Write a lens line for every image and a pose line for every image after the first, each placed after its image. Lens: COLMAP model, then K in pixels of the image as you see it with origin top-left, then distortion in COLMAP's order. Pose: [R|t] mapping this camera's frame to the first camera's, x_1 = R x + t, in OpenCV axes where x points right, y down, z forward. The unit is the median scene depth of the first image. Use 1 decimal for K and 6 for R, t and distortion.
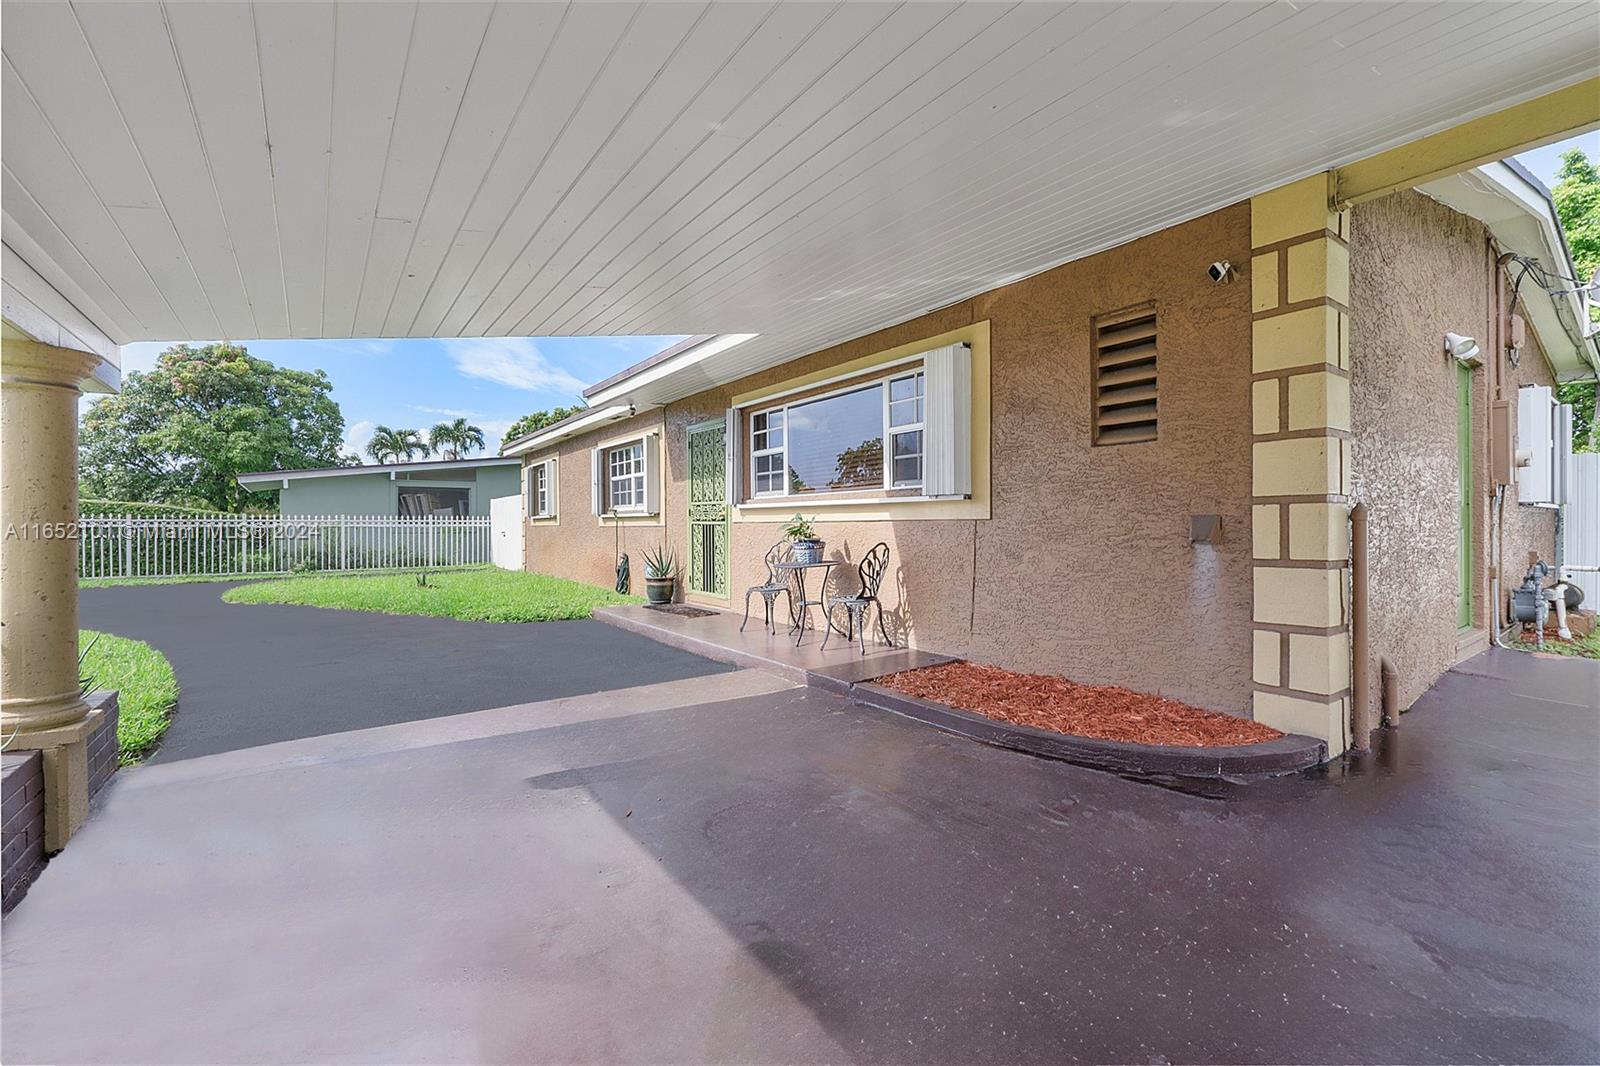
lens RADIAL K [[676.2, 0, 791.9], [0, 676.2, 531.6], [0, 0, 1]] dist [-0.000418, -0.003217]
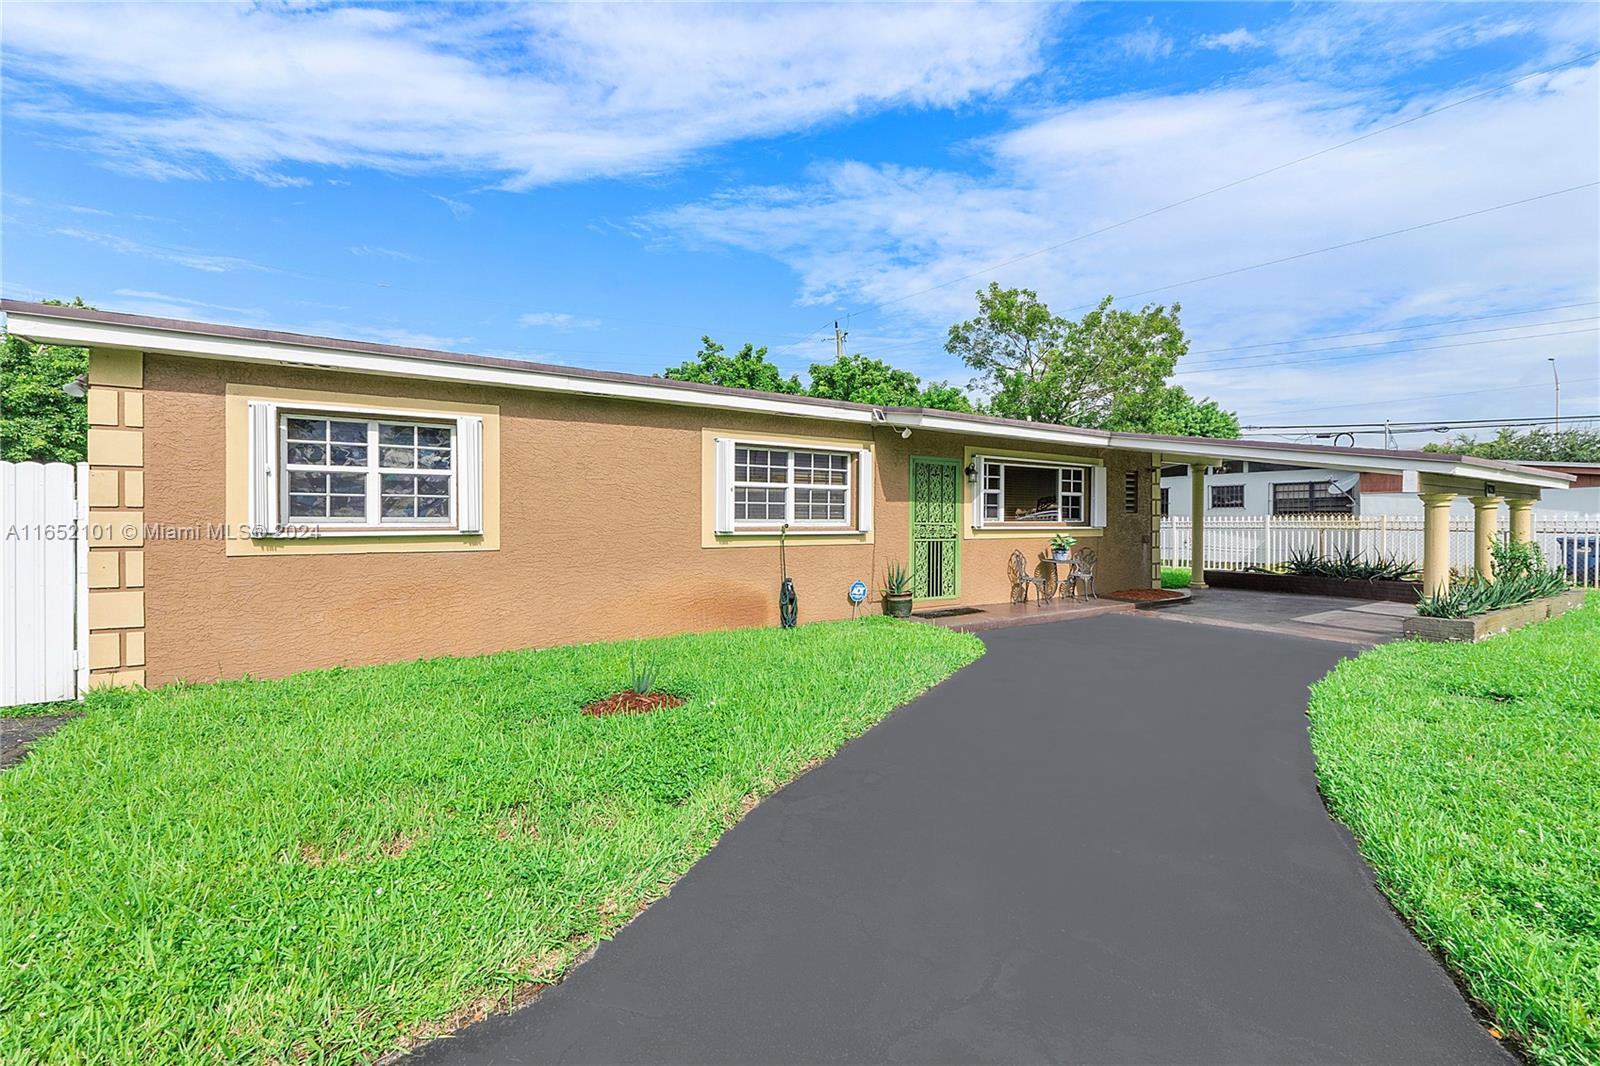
lens RADIAL K [[676.2, 0, 794.1], [0, 676.2, 524.5], [0, 0, 1]] dist [-0.000418, -0.003217]
pose [[0.036910, -0.000746, 0.999318, -1.538866], [0.007940, 0.999968, 0.000453, -0.049303], [-0.999287, 0.007918, 0.036915, 1.376437]]
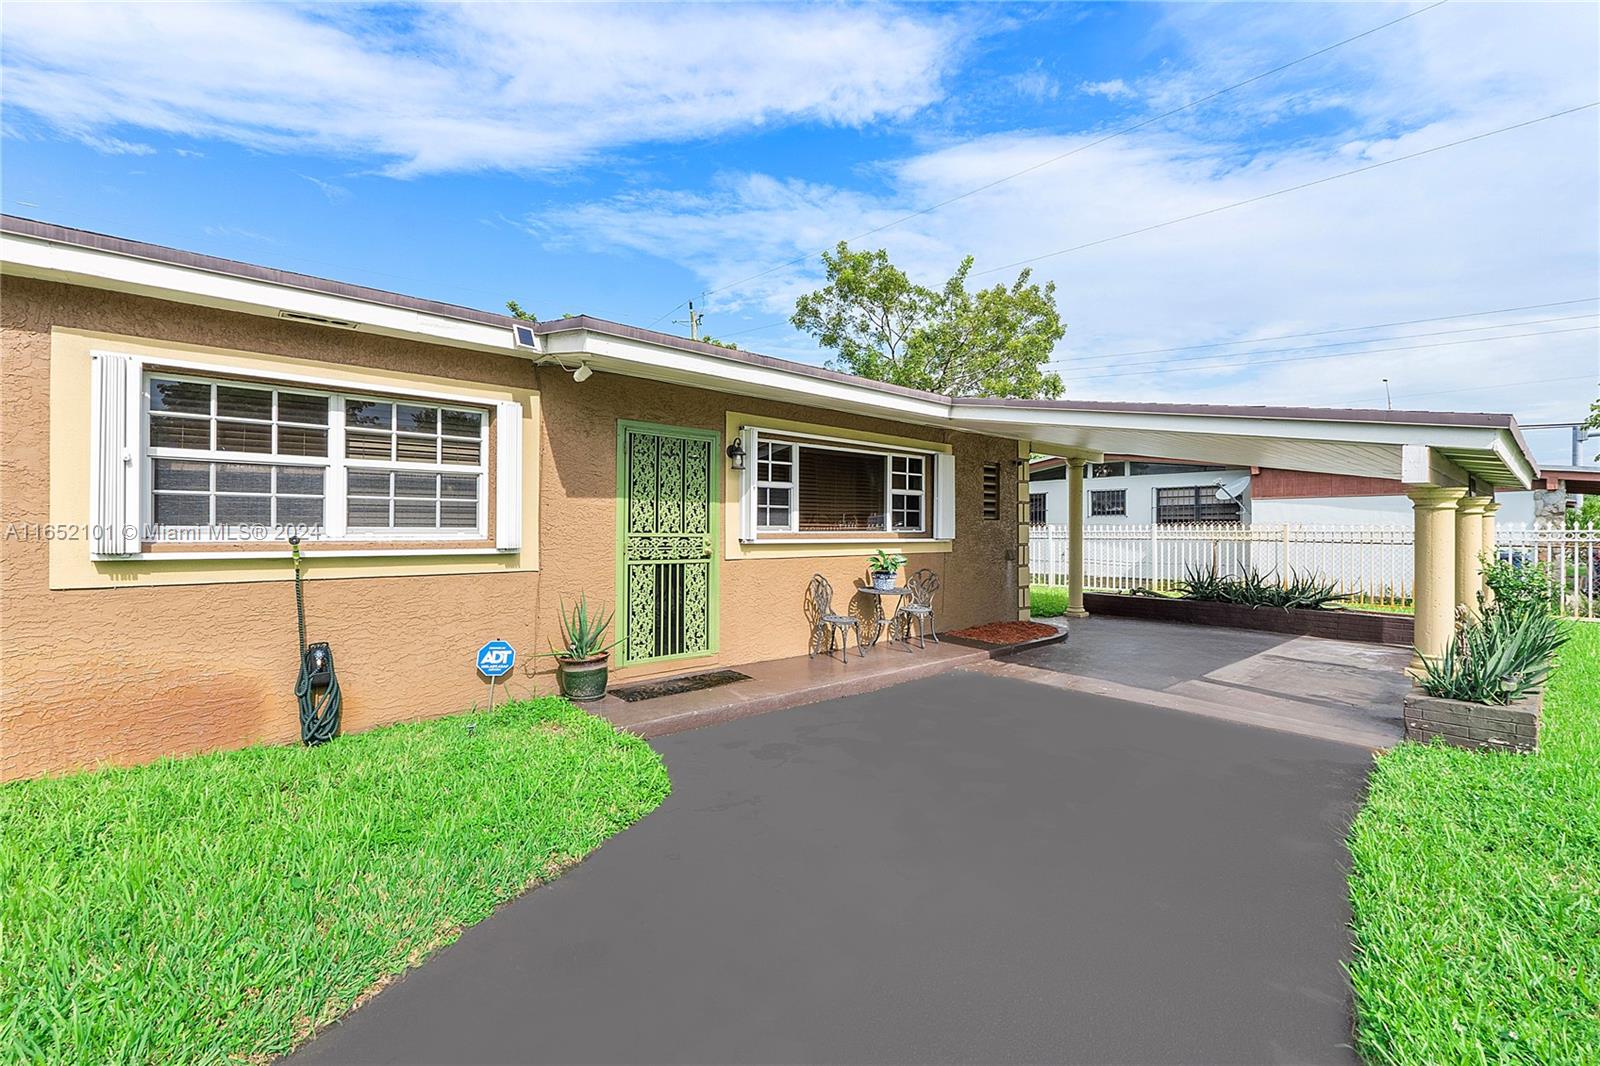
lens RADIAL K [[676.2, 0, 793.8], [0, 676.2, 534.2], [0, 0, 1]] dist [-0.000418, -0.003217]
pose [[-0.100711, -0.001018, 0.994915, -0.997685], [0.008045, 0.999966, 0.001837, -0.049495], [-0.994883, 0.008189, -0.100699, 1.069421]]
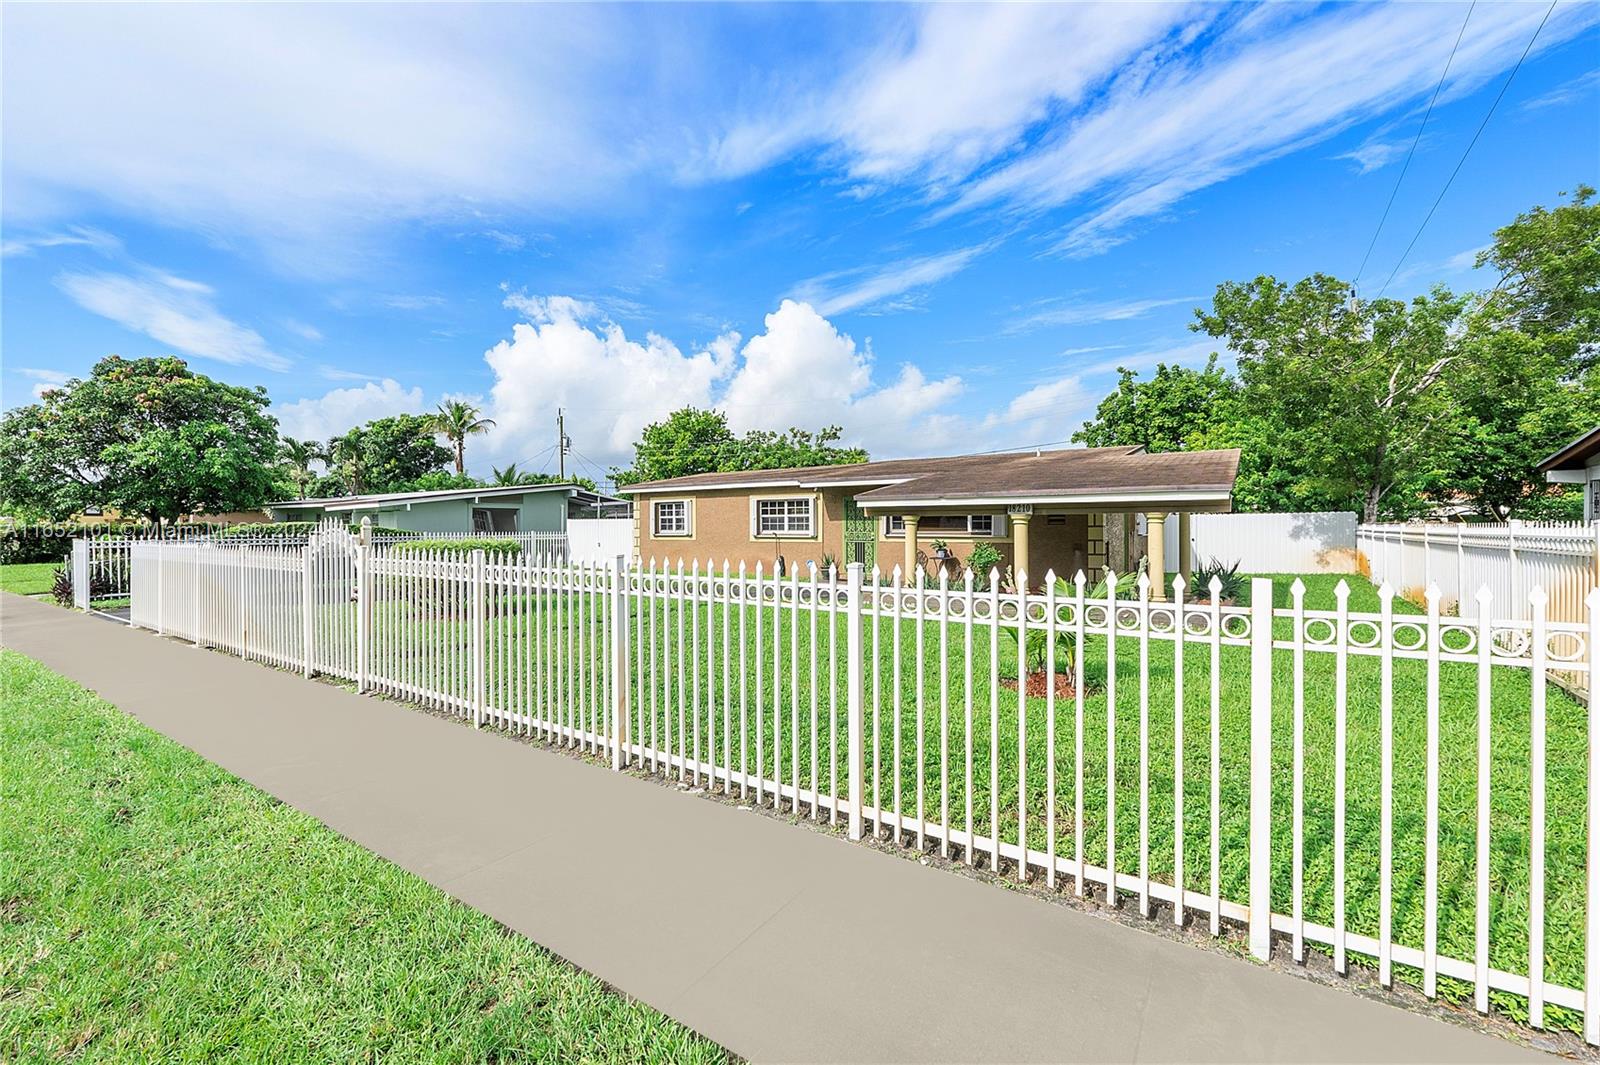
lens RADIAL K [[676.2, 0, 809.8], [0, 676.2, 531.7], [0, 0, 1]] dist [-0.000418, -0.003217]
pose [[0.932334, -0.003041, 0.361584, -1.238357], [0.003790, 0.999992, -0.001361, -0.049106], [-0.361577, 0.002640, 0.932338, -1.169414]]
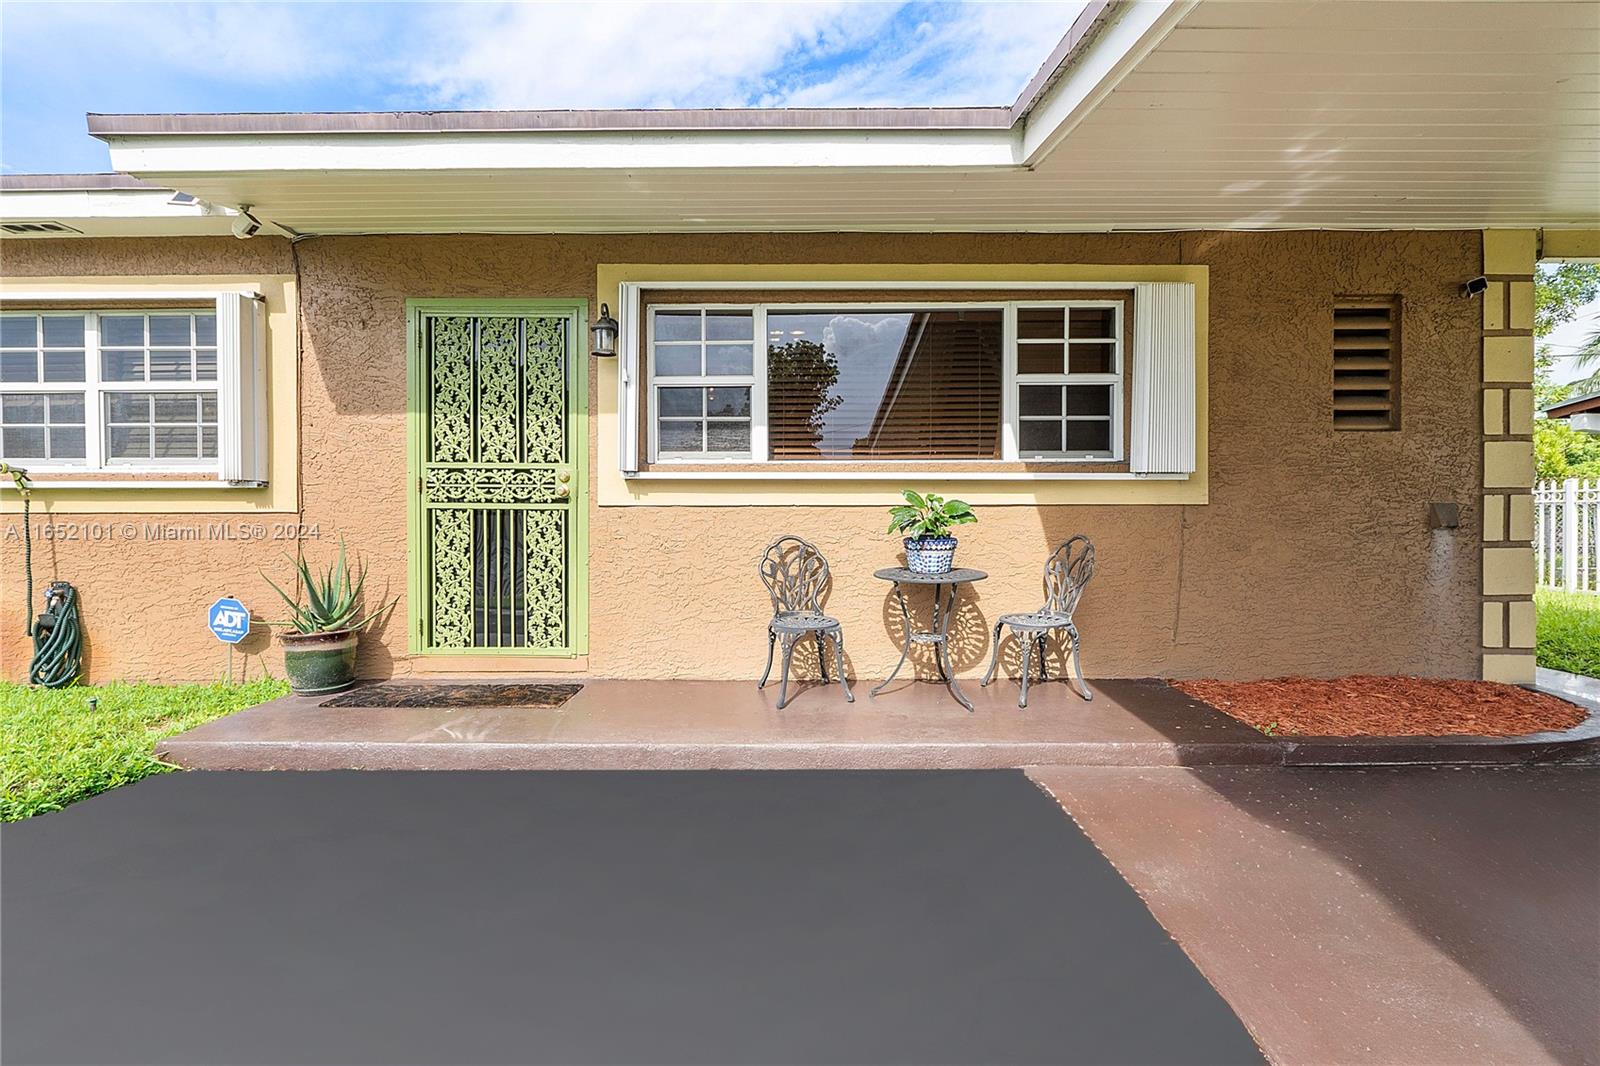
lens RADIAL K [[676.2, 0, 808.5], [0, 676.2, 527.8], [0, 0, 1]] dist [-0.000418, -0.003217]
pose [[0.582434, -0.008755, 0.812831, -0.445657], [0.006307, 0.999961, 0.006252, 0.001138], [-0.812853, 0.001485, 0.582466, 0.604491]]
